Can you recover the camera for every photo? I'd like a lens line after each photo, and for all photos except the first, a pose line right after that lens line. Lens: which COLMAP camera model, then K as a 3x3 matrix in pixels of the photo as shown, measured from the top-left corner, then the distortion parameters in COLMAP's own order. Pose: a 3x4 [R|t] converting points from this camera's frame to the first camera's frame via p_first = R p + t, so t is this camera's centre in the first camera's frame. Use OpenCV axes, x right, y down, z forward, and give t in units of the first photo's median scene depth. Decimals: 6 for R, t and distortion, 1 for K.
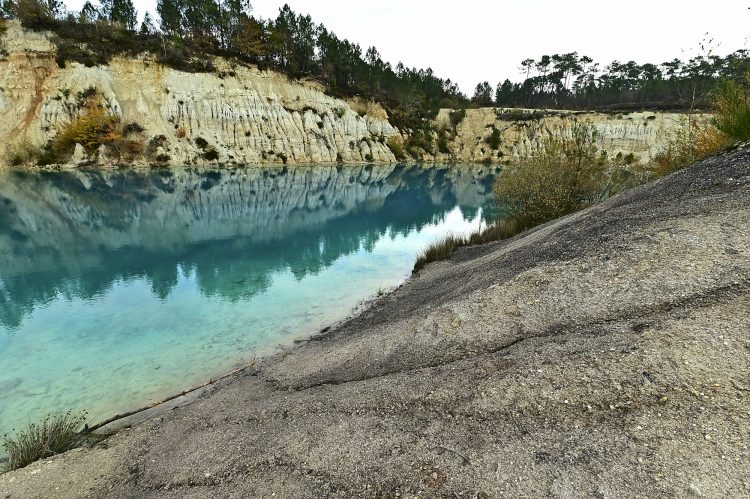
lens RADIAL K [[321.1, 0, 375.3], [0, 321.1, 246.4], [0, 0, 1]] dist [-0.004286, -0.008362]
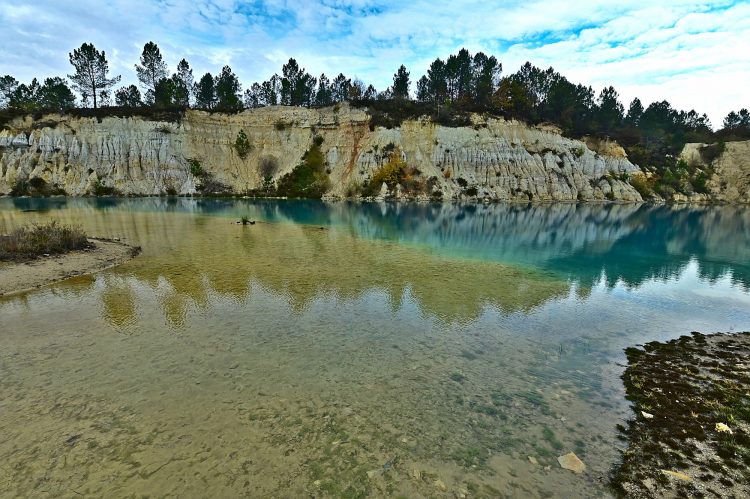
lens RADIAL K [[321.1, 0, 375.3], [0, 321.1, 246.4], [0, 0, 1]] dist [-0.004286, -0.008362]
pose [[0.884013, 0.071021, -0.462036, -0.254031], [-0.131656, 0.986208, -0.100304, 0.075529], [0.448539, 0.149500, 0.881171, -0.164073]]
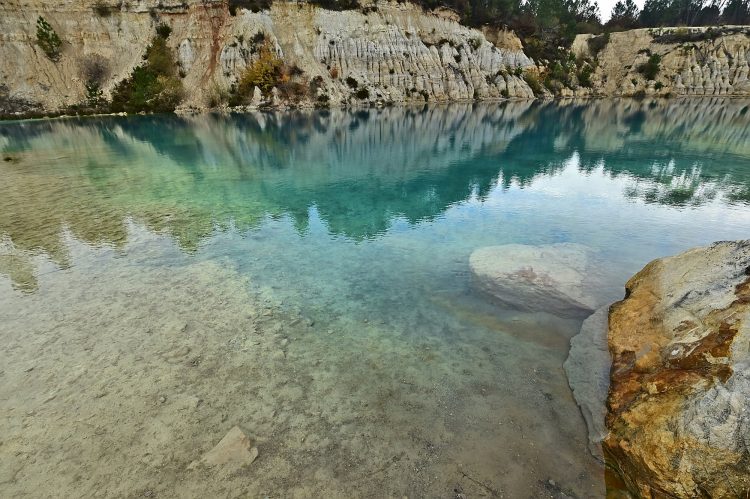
lens RADIAL K [[321.1, 0, 375.3], [0, 321.1, 246.4], [0, 0, 1]] dist [-0.004286, -0.008362]
pose [[0.971543, 0.053814, -0.230668, -0.199230], [-0.021987, 0.990134, 0.138388, 0.053854], [0.235840, -0.129378, 0.963141, -0.044483]]
